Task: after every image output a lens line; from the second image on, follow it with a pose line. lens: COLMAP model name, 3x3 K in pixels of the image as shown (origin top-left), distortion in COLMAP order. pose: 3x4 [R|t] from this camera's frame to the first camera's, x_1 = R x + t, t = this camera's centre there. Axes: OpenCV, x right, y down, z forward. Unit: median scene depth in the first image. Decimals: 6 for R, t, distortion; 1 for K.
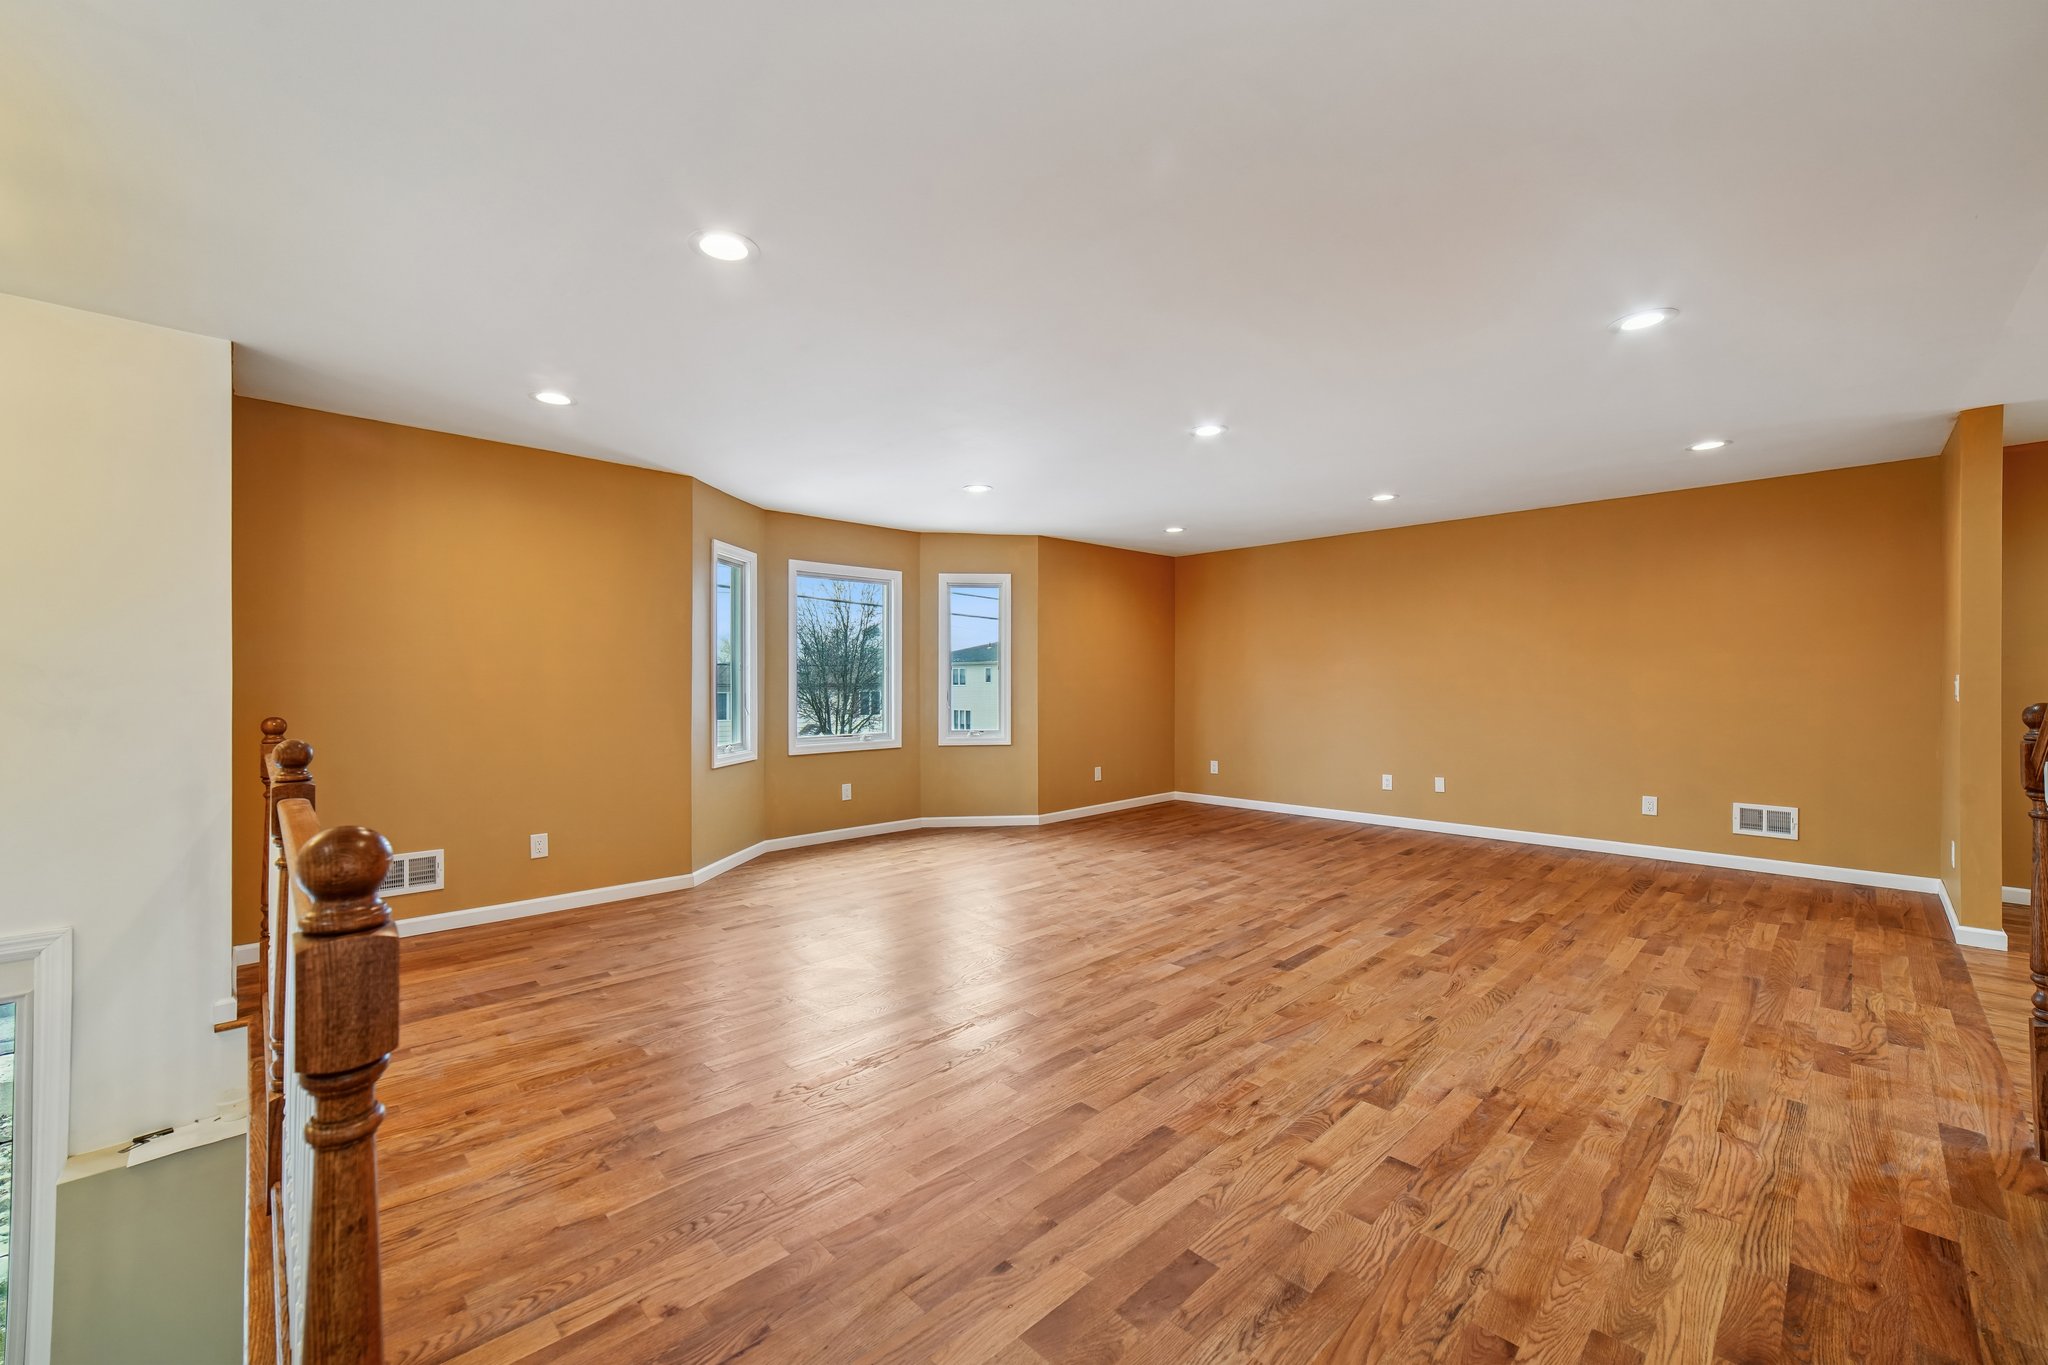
lens RADIAL K [[802.3, 0, 1015.7], [0, 802.3, 676.4], [0, 0, 1]] dist [-0.014252, 0.001279]
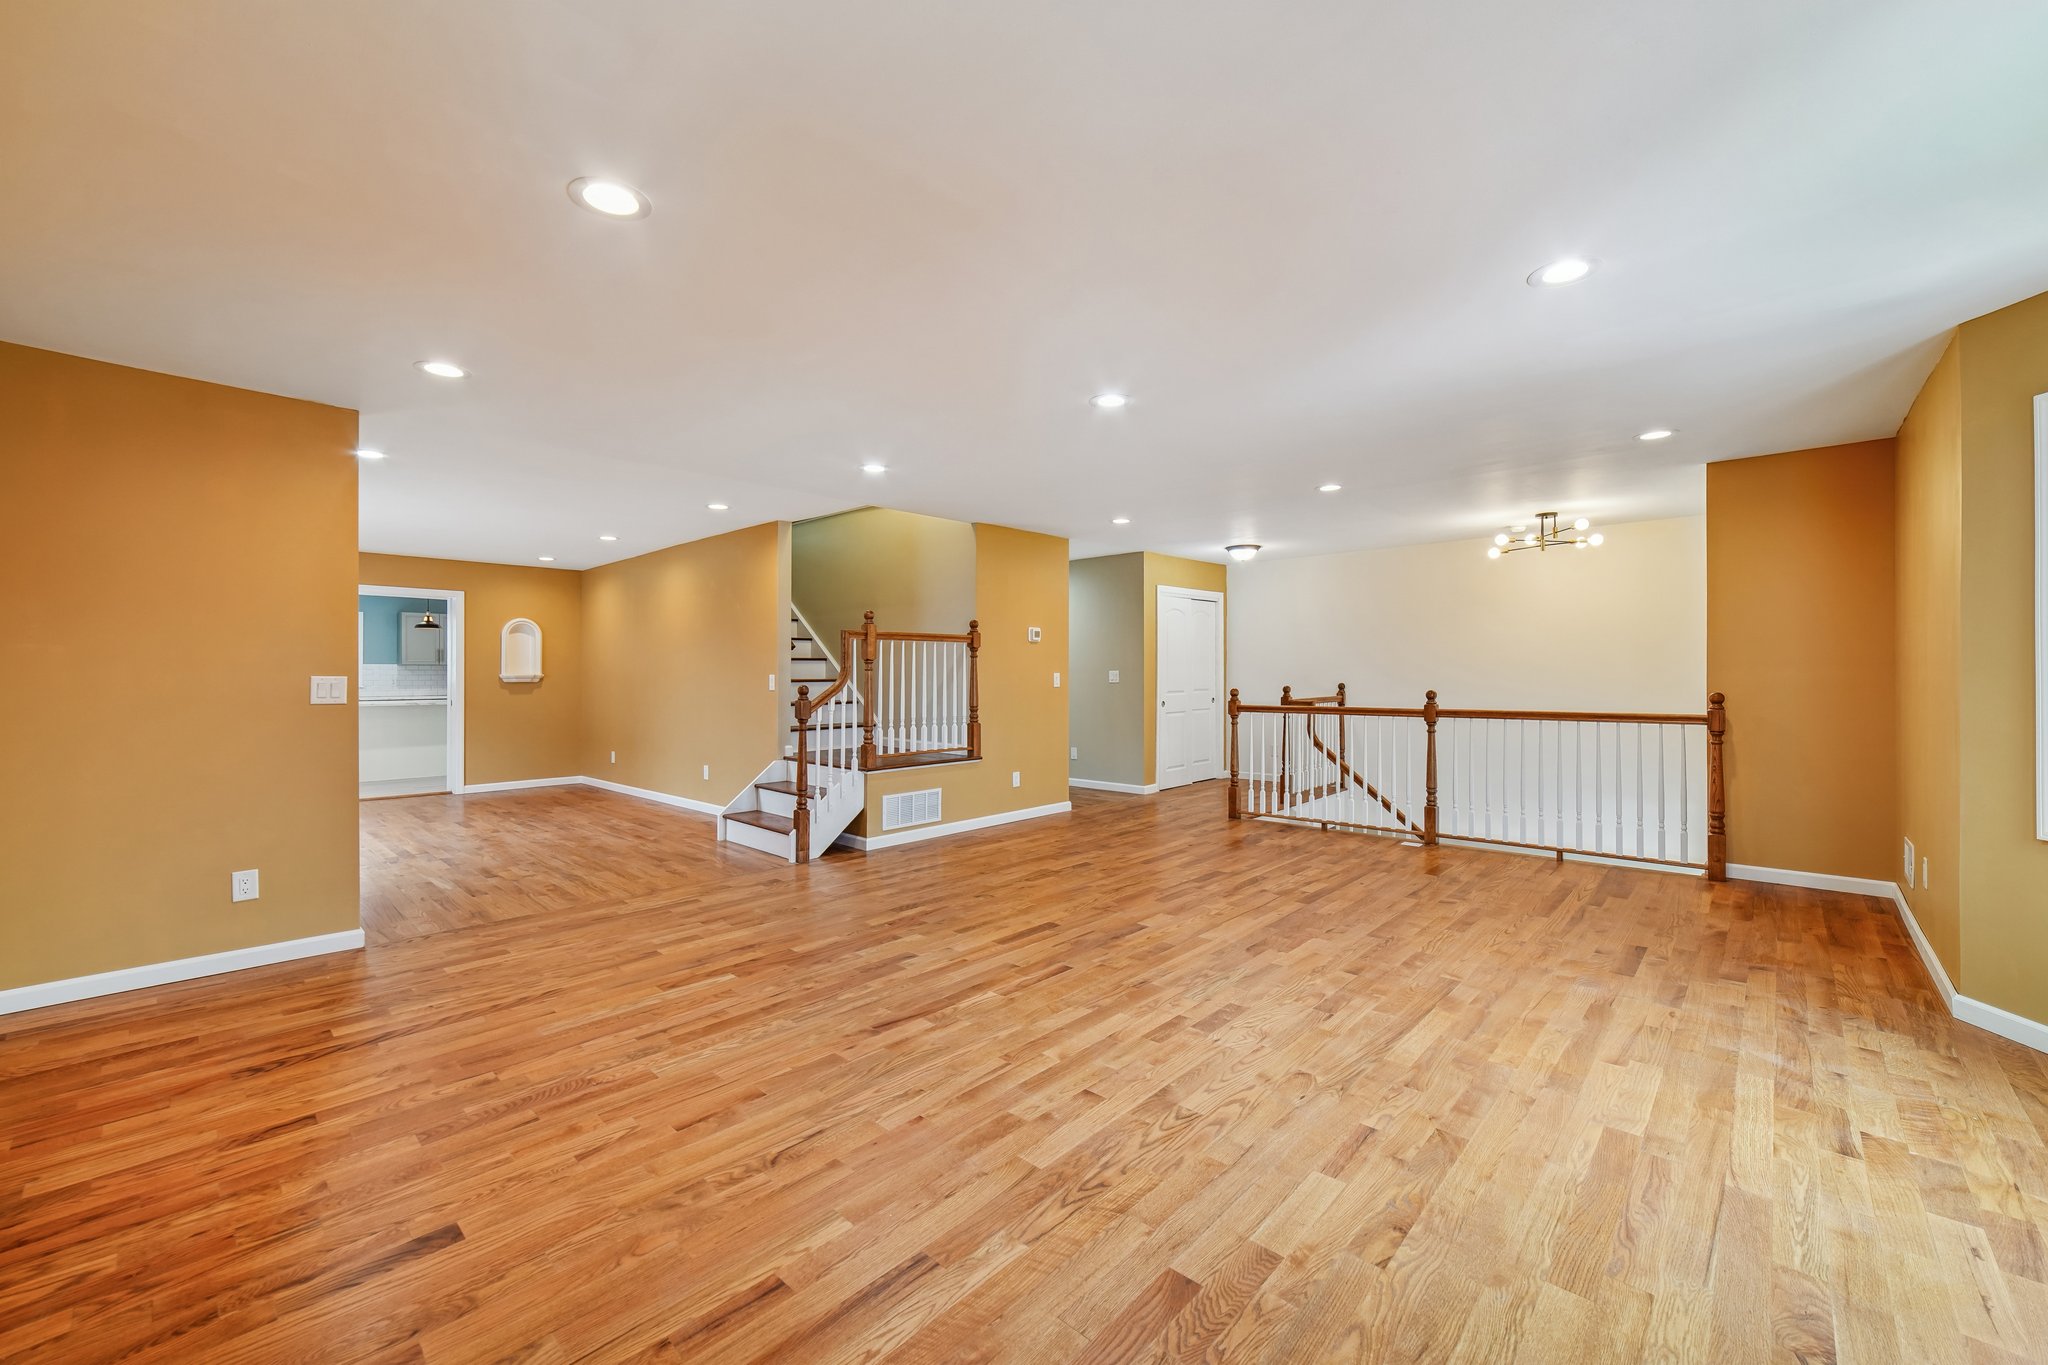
lens RADIAL K [[802.3, 0, 1016.4], [0, 802.3, 675.3], [0, 0, 1]] dist [-0.014252, 0.001279]
pose [[-0.998087, 0.008616, -0.061226, 0.399635], [0.008759, 0.999960, -0.002068, 0.007343], [0.061205, -0.002600, -0.998122, 1.895174]]
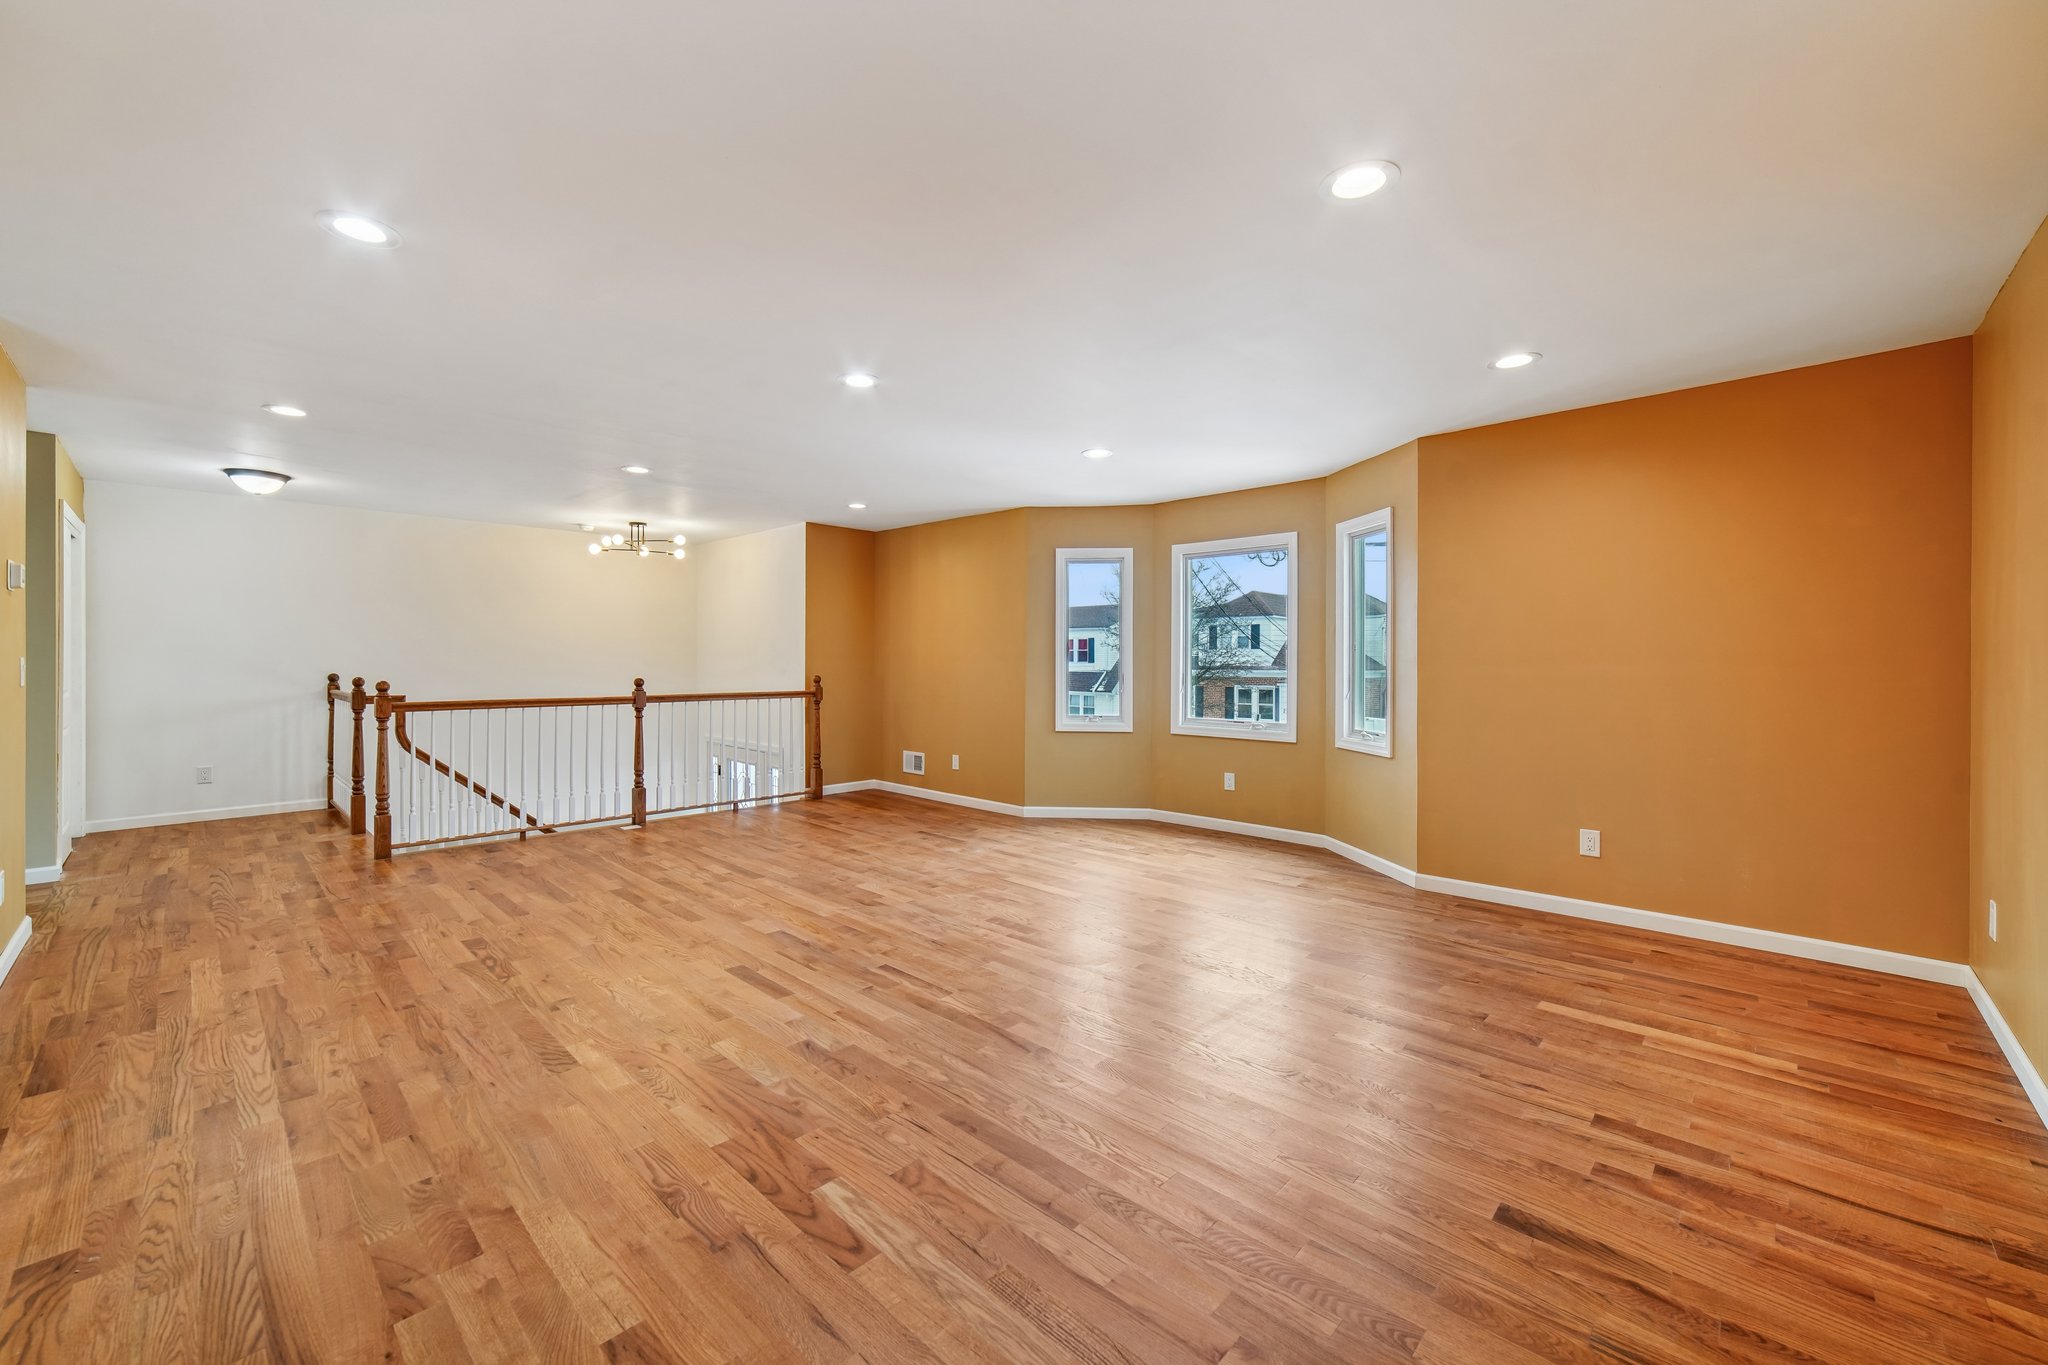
lens RADIAL K [[802.3, 0, 1013.8], [0, 802.3, 654.1], [0, 0, 1]] dist [-0.014252, 0.001279]
pose [[0.049500, -0.006815, -0.998751, 1.132569], [0.000095, 0.999977, -0.006818, 0.003248], [0.998774, 0.000242, 0.049499, 1.127001]]
